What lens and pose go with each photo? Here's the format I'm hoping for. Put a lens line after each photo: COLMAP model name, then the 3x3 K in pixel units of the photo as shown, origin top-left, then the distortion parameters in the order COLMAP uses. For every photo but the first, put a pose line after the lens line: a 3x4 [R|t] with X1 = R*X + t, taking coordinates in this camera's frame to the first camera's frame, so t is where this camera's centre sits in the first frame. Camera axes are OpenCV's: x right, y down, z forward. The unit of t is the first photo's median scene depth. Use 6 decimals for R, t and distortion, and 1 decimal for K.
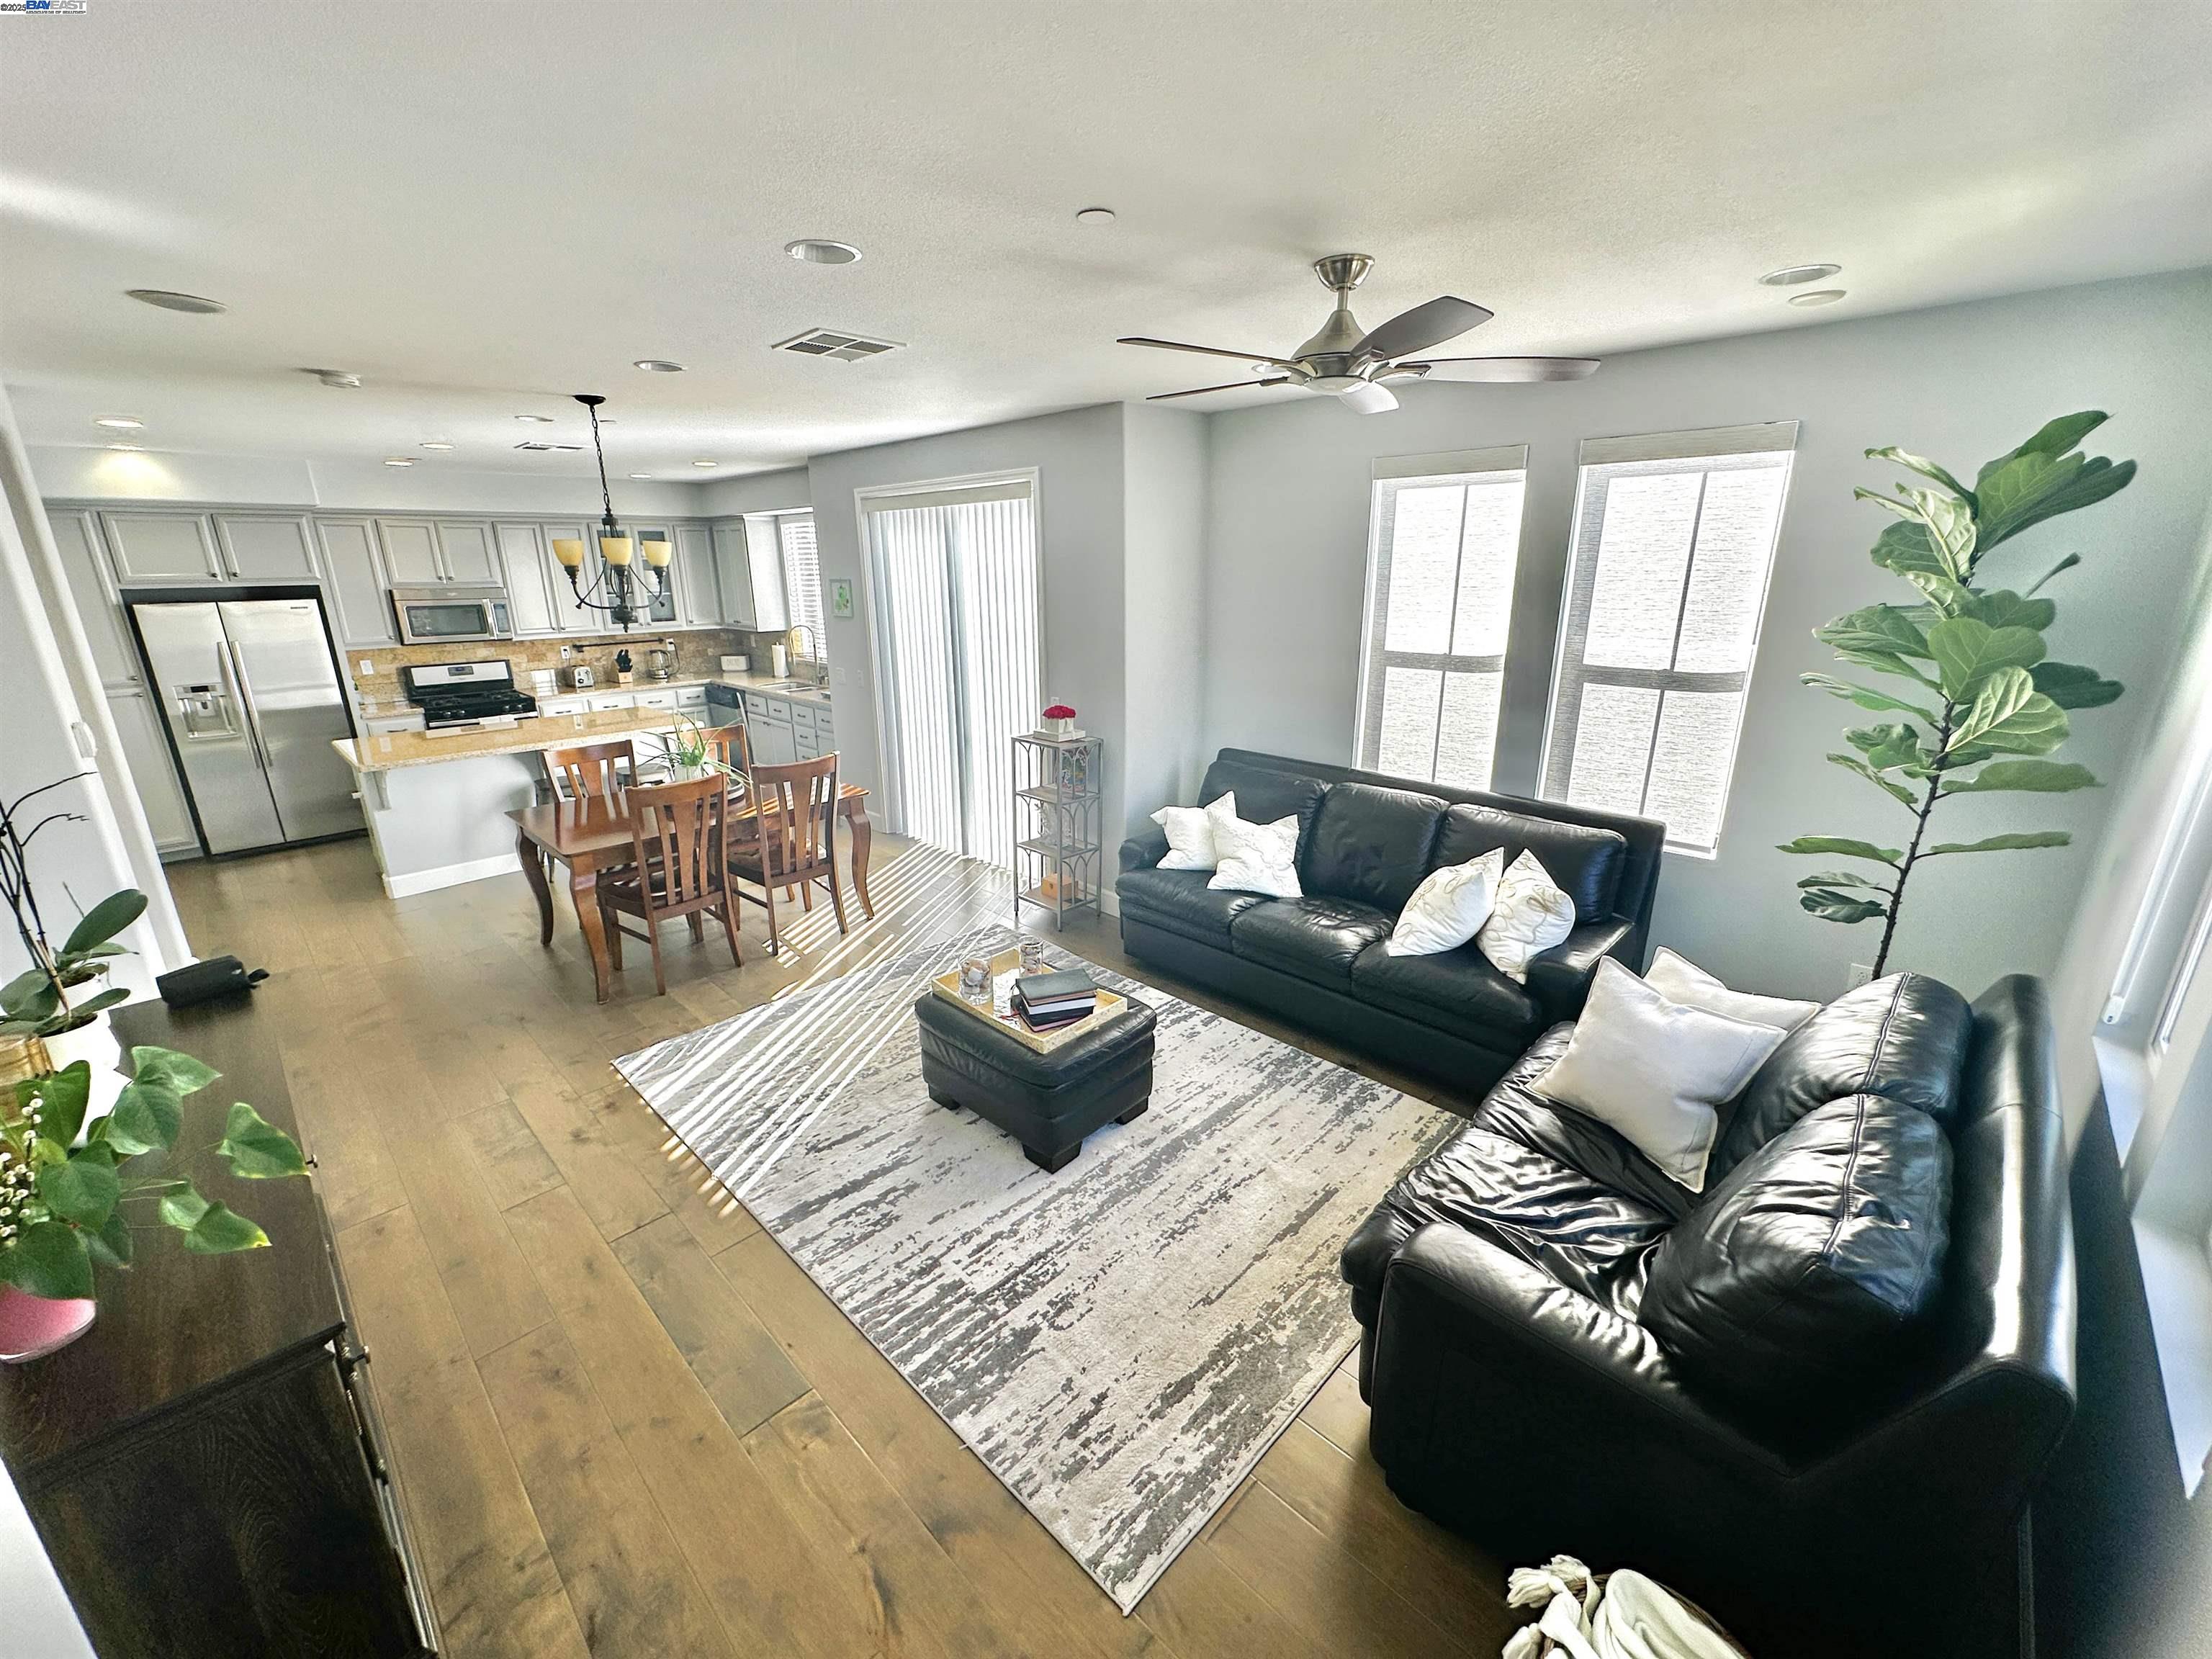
lens RADIAL K [[884.7, 0, 1105.8], [0, 884.7, 828.0], [0, 0, 1]] dist [-0.003503, 0.000990]
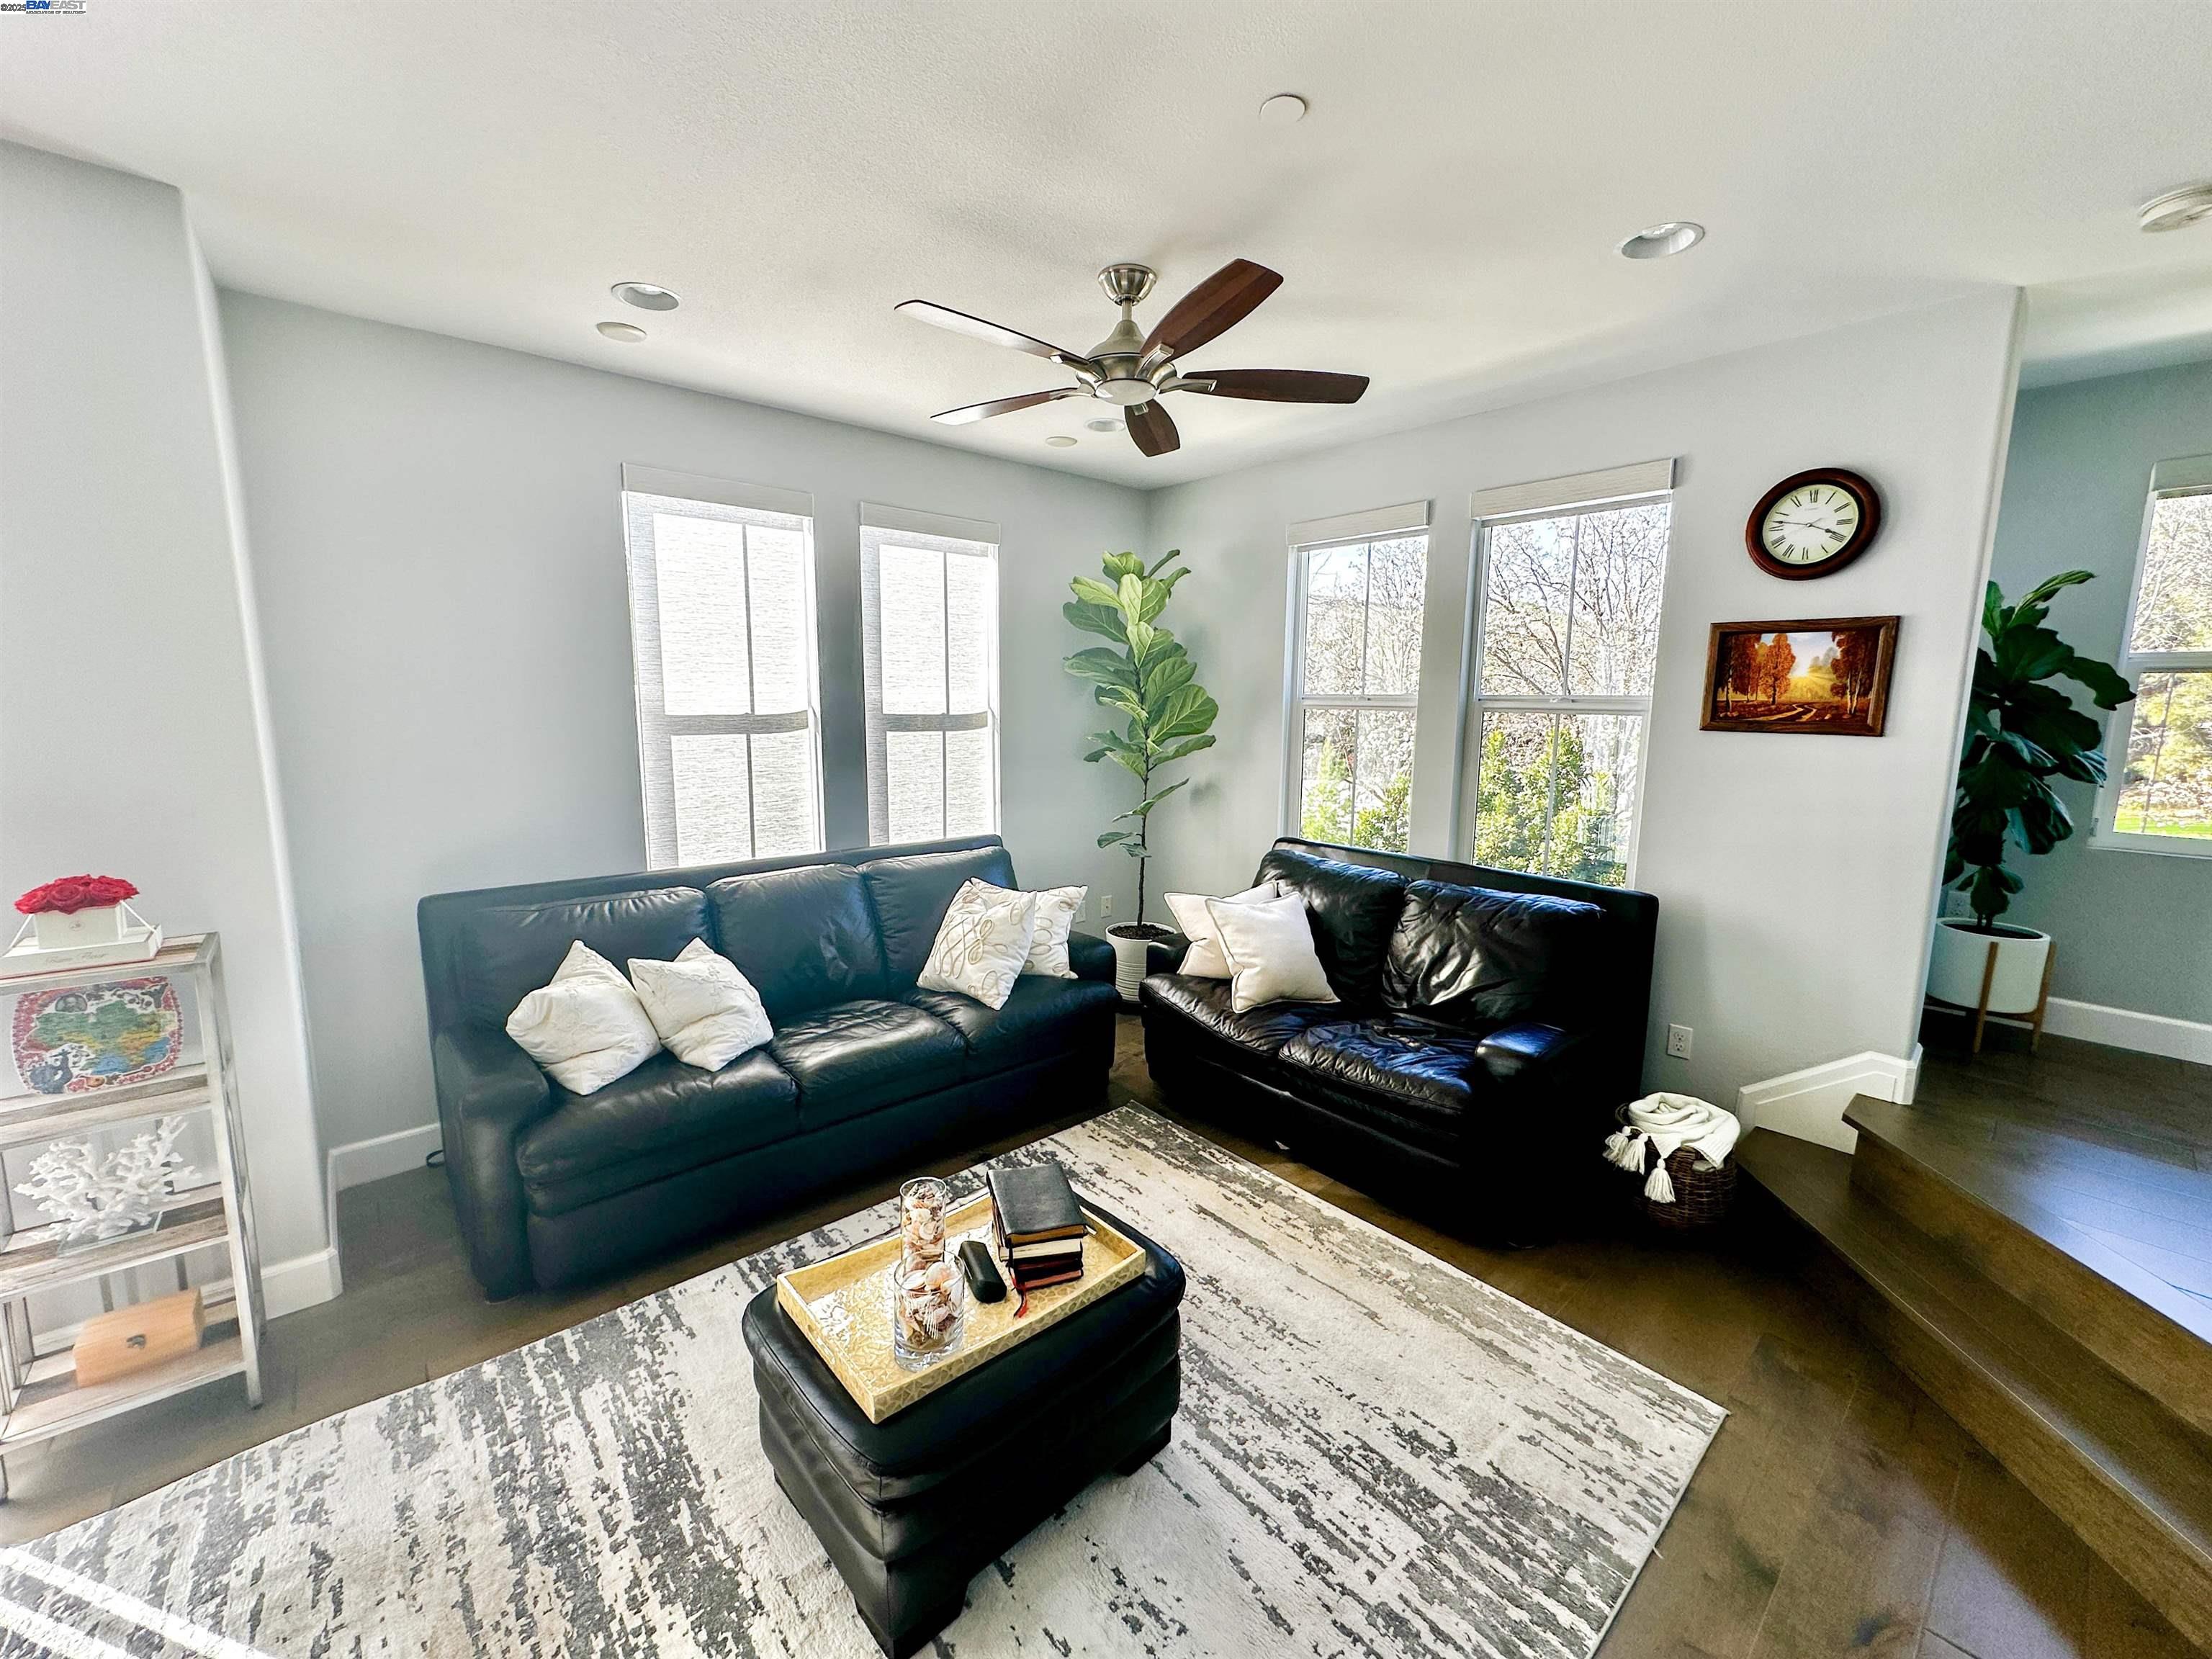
lens RADIAL K [[884.7, 0, 1105.8], [0, 884.7, 828.0], [0, 0, 1]] dist [-0.003503, 0.000990]
pose [[0.082200, -0.138038, 0.987010, -0.532374], [0.277020, 0.954498, 0.110420, -0.103957], [-0.957342, 0.264345, 0.116699, 0.701268]]
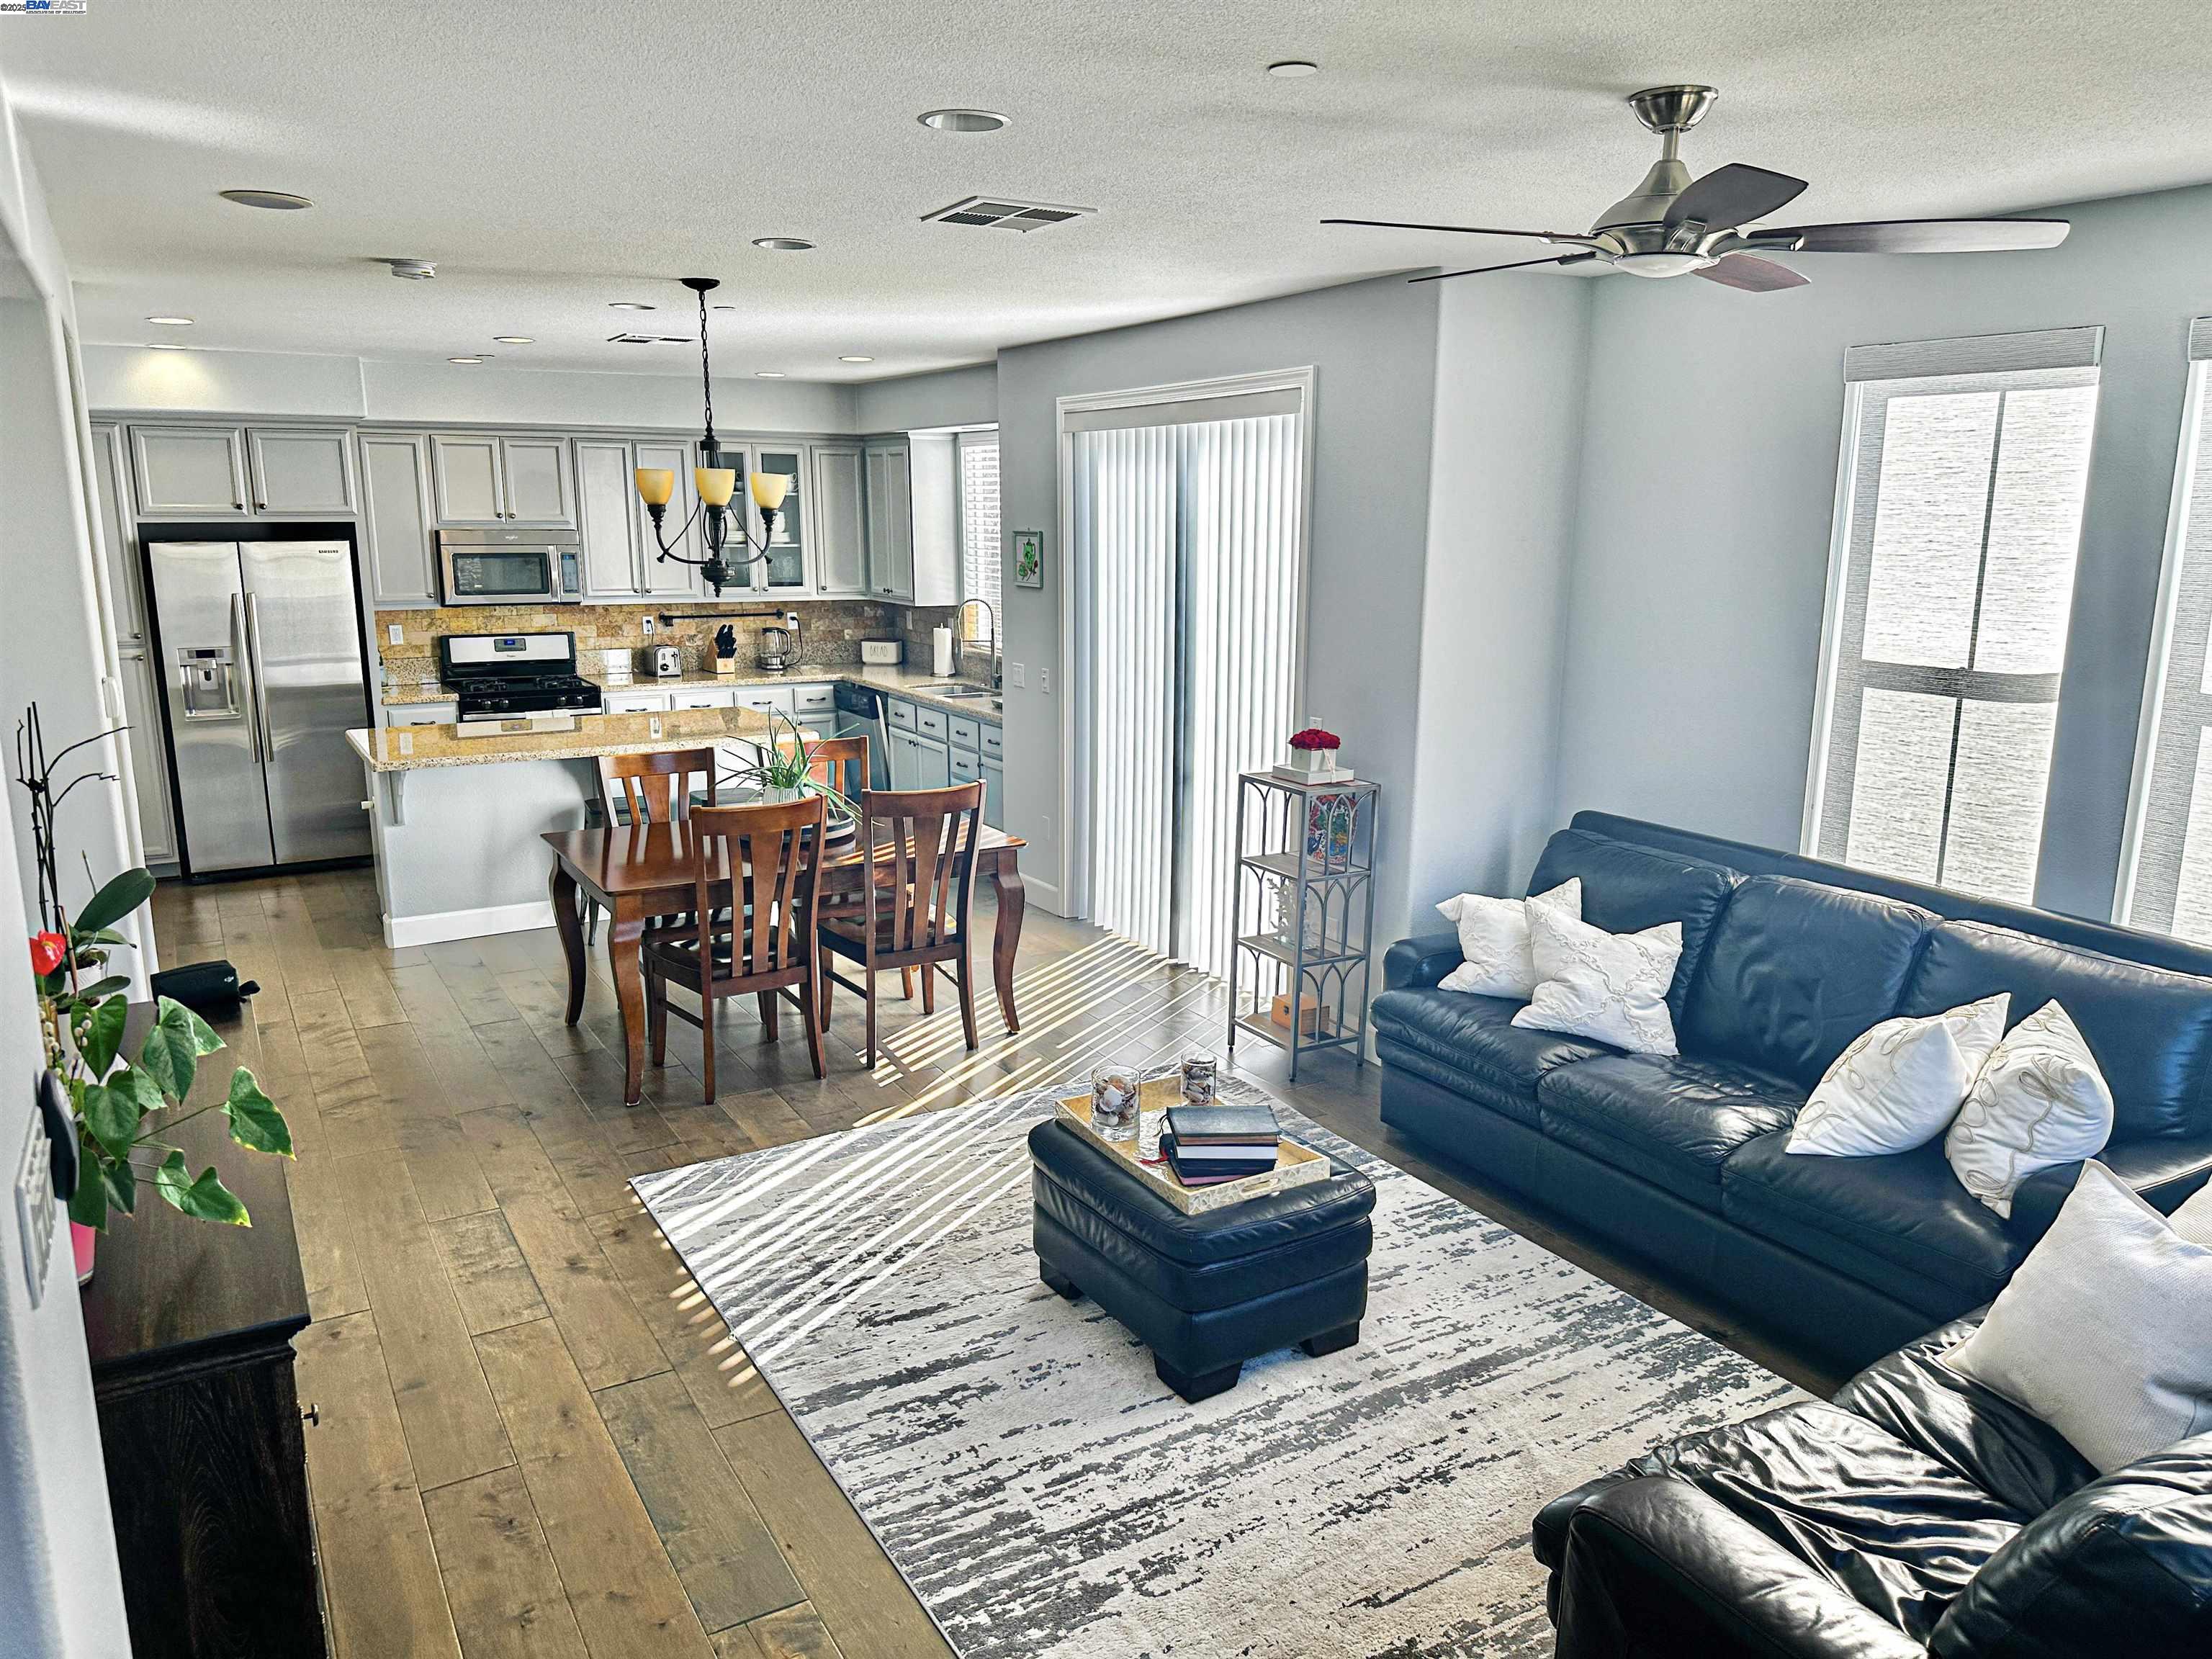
lens RADIAL K [[1544.1, 0, 1117.1], [0, 1544.1, 841.5], [0, 0, 1]] dist [0.108403, -0.180349]
pose [[0.966145, 0.066956, -0.249160, 0.126249], [-0.086144, 0.994034, -0.066906, 0.042210], [0.243193, 0.086104, 0.966149, -0.161656]]
